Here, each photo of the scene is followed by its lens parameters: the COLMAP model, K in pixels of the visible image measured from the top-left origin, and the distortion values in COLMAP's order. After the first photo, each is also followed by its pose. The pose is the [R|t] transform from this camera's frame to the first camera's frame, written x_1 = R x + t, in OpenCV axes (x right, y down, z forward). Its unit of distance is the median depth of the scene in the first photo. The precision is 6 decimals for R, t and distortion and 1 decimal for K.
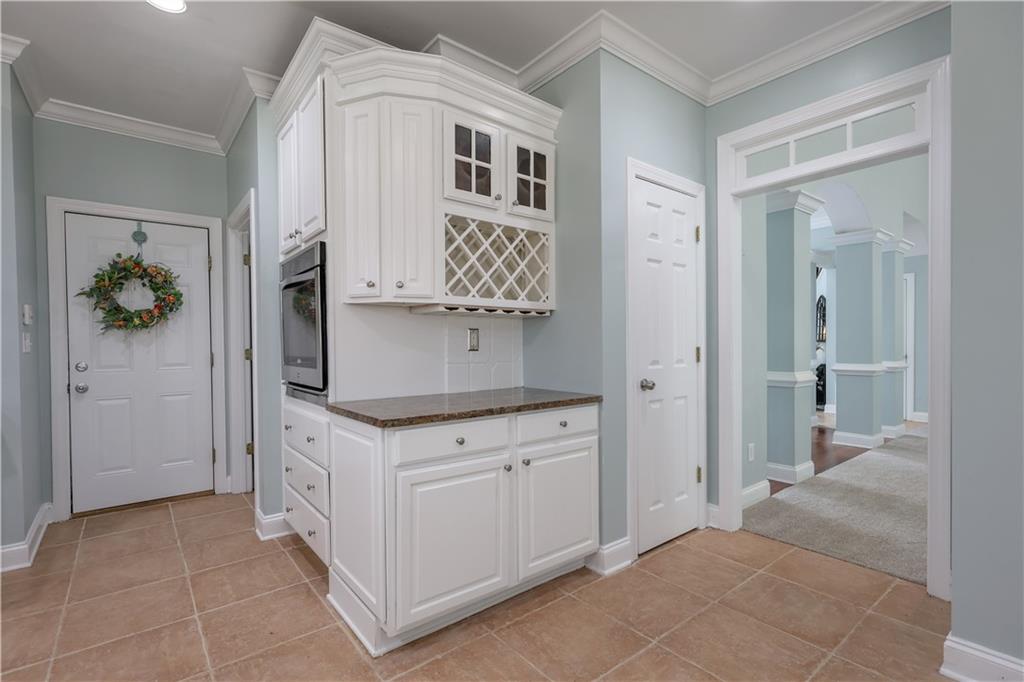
lens RADIAL K [[490.4, 0, 511.1], [0, 490.4, 344.8], [0, 0, 1]] dist [0.000022, 0.000143]
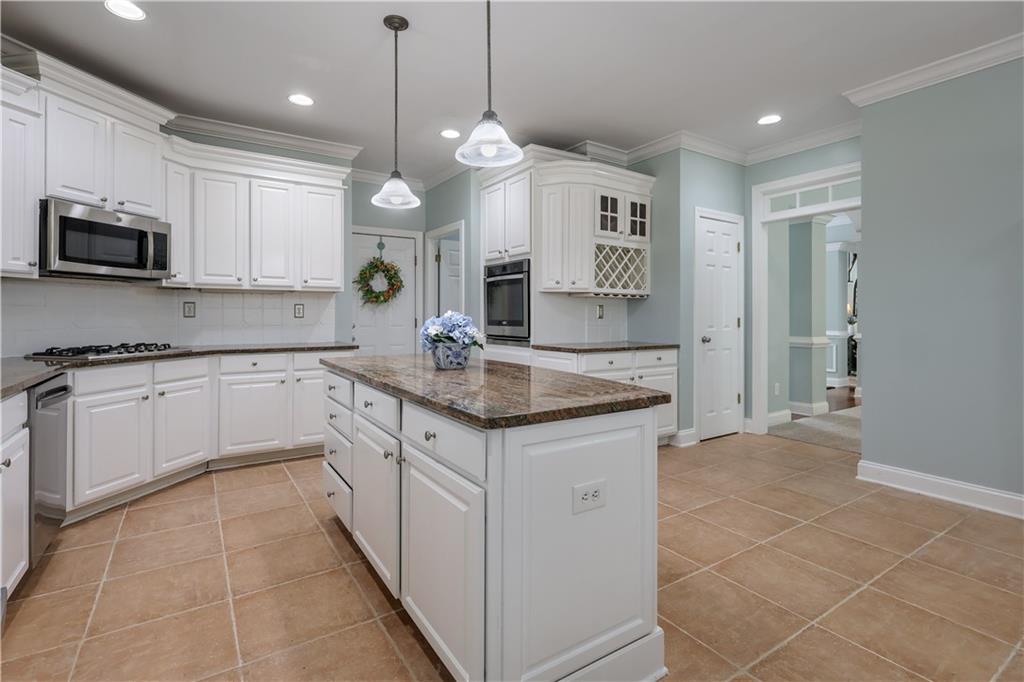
lens RADIAL K [[490.4, 0, 515.9], [0, 490.4, 311.5], [0, 0, 1]] dist [0.000022, 0.000143]
pose [[0.995947, 0.009992, -0.089382, -0.225238], [-0.010986, 0.999883, -0.010635, 0.010126], [0.089265, 0.011574, 0.995941, -0.742695]]
